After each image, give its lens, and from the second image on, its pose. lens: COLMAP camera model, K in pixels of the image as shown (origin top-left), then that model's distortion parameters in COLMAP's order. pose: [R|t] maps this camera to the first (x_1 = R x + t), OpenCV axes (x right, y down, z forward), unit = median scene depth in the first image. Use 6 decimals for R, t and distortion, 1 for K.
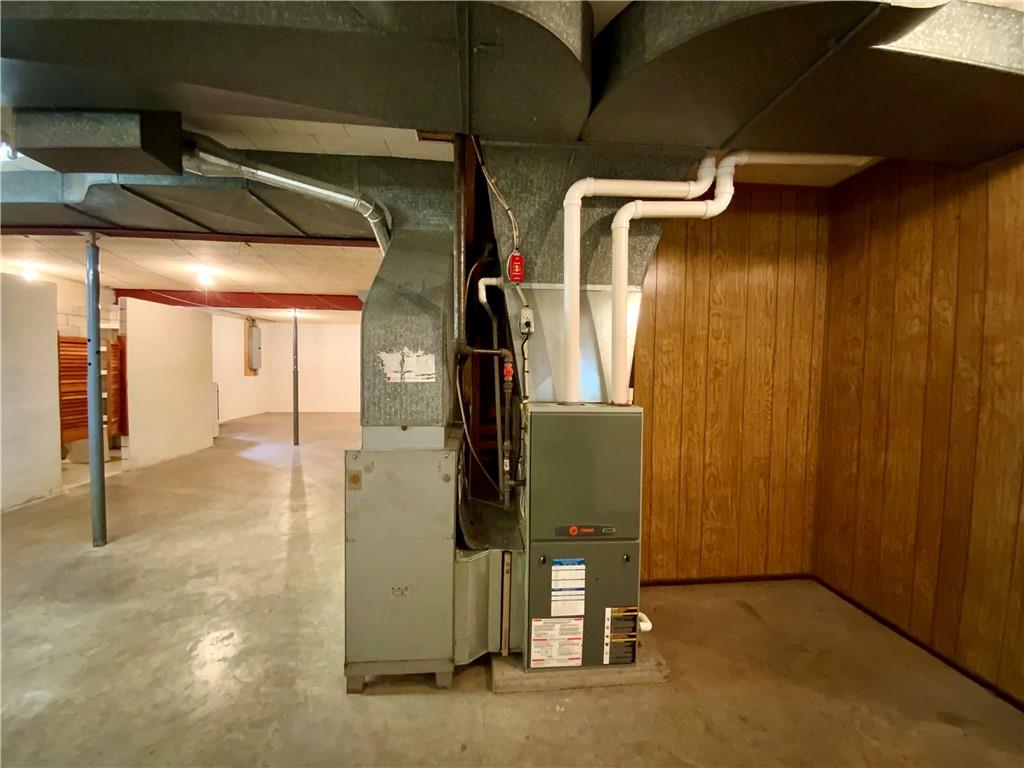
lens RADIAL K [[415.4, 0, 512.0], [0, 415.4, 383.1], [0, 0, 1]] dist [0.008960, -0.011290]
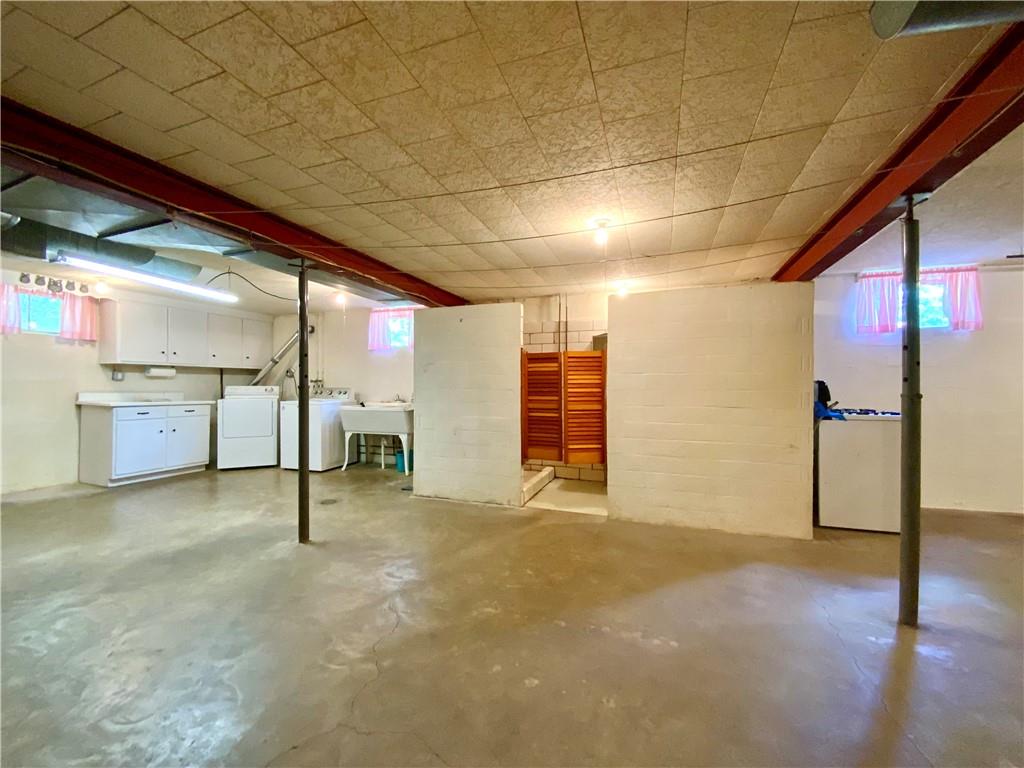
lens RADIAL K [[415.4, 0, 516.4], [0, 415.4, 386.4], [0, 0, 1]] dist [0.008960, -0.011290]
pose [[-0.416764, -0.015196, -0.908888, -0.359441], [-0.045251, 0.998967, 0.004048, -0.076482], [0.907888, 0.042815, -0.417021, 3.204475]]
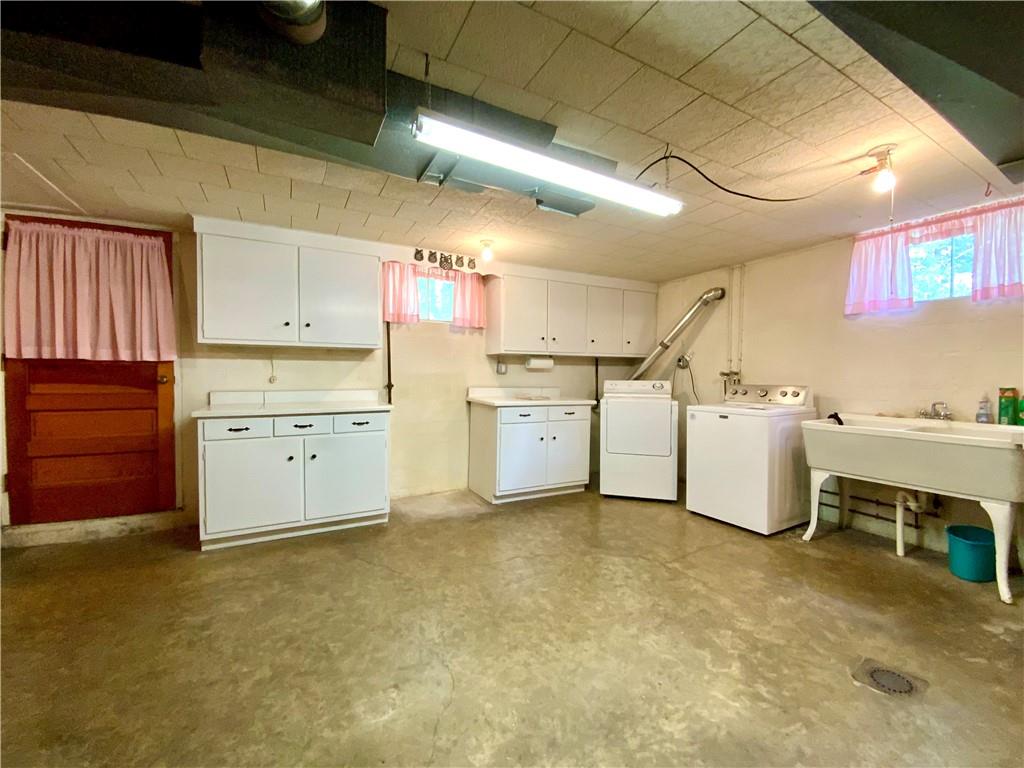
lens RADIAL K [[415.4, 0, 514.4], [0, 415.4, 382.9], [0, 0, 1]] dist [0.008960, -0.011290]
pose [[-0.918340, -0.012679, -0.395588, -0.904380], [-0.034581, 0.998235, 0.048286, -0.049020], [0.394278, 0.058023, -0.917158, 1.820016]]
